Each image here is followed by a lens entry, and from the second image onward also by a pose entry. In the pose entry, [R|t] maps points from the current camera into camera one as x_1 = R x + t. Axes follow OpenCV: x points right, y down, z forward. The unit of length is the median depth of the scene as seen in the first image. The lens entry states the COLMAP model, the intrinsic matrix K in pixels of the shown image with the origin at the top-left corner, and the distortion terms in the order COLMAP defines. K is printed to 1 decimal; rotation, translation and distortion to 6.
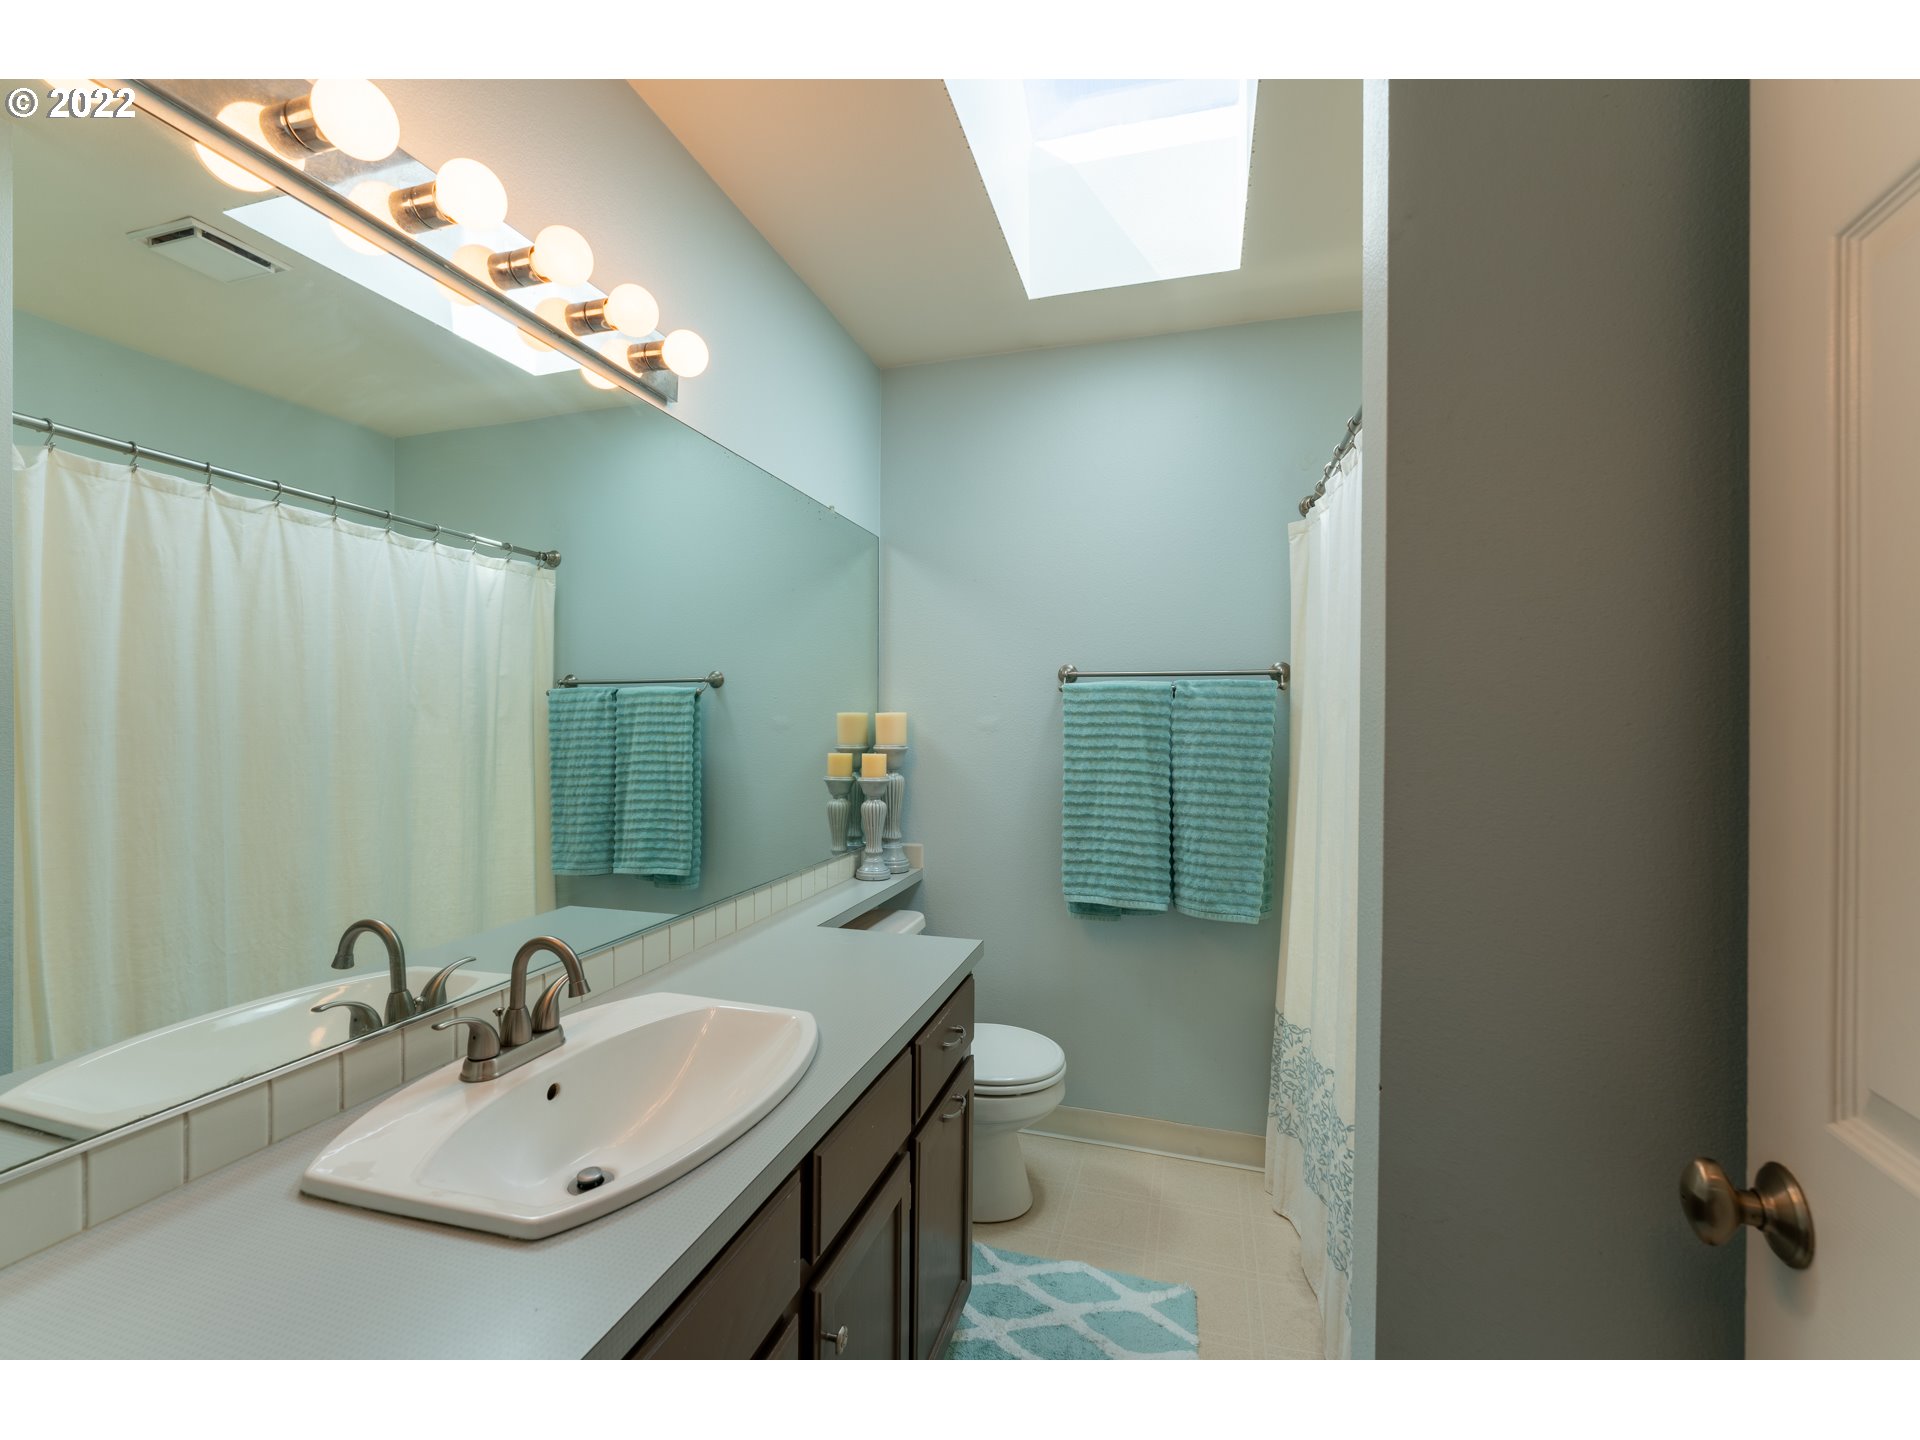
lens RADIAL K [[806.9, 0, 955.8], [0, 806.9, 717.8], [0, 0, 1]] dist [-0.006057, 0.000361]
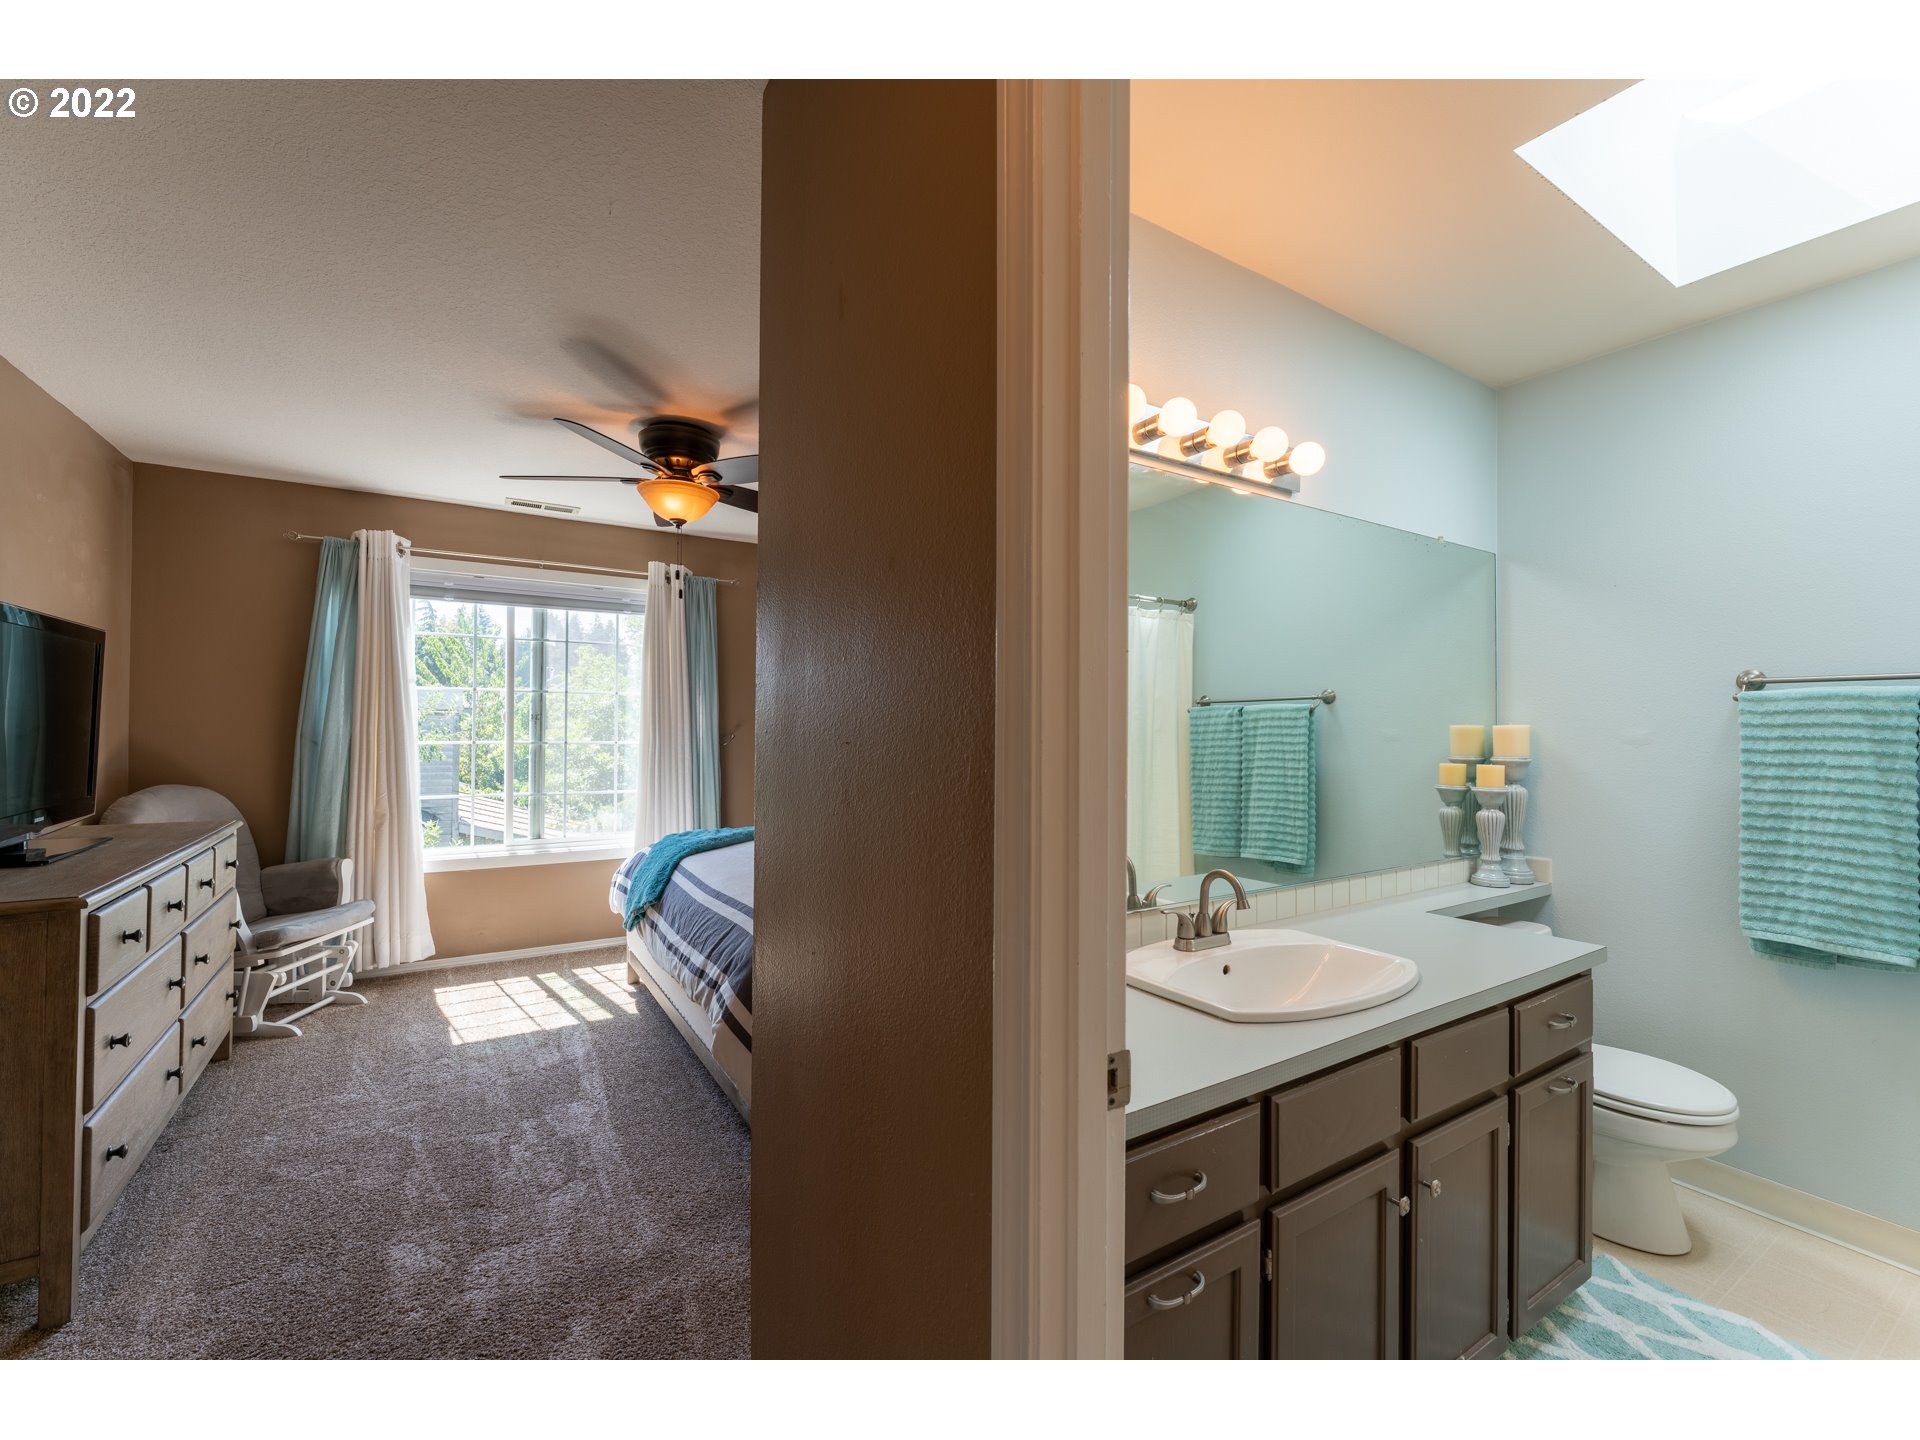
lens RADIAL K [[806.9, 0, 955.8], [0, 806.9, 717.8], [0, 0, 1]] dist [-0.006057, 0.000361]
pose [[0.755178, -0.009693, -0.655448, 0.060748], [-0.000068, 0.999889, -0.014866, -0.000621], [0.655520, 0.011272, 0.755094, -0.241592]]
